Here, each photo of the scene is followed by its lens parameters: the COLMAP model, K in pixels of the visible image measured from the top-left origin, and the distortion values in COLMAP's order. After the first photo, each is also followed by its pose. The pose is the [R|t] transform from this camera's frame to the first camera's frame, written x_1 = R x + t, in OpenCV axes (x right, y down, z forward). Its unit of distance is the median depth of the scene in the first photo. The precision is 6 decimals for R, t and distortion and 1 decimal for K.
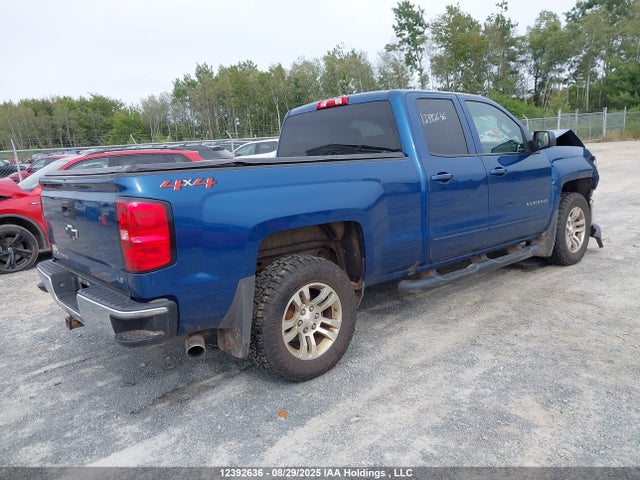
lens RADIAL K [[511.5, 0, 320.0], [0, 511.5, 240.0], [0, 0, 1]] dist [0.011815, -0.008565]
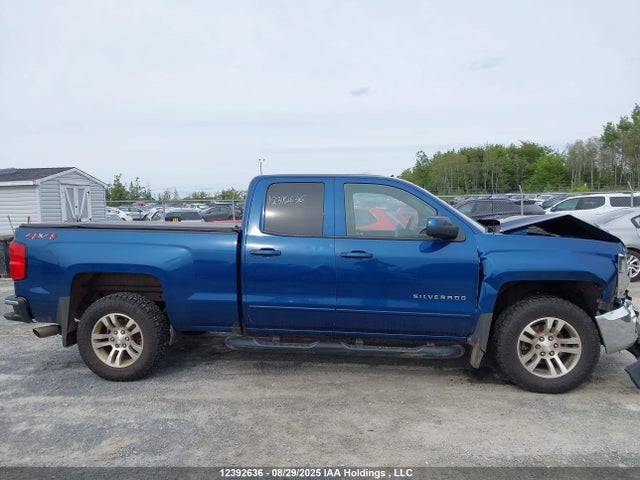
lens RADIAL K [[511.5, 0, 320.0], [0, 511.5, 240.0], [0, 0, 1]] dist [0.011815, -0.008565]
pose [[0.682505, 0.105894, -0.723169, 0.773974], [-0.165256, 0.986183, -0.011556, -0.108836], [0.711953, 0.127395, 0.690574, 0.213558]]
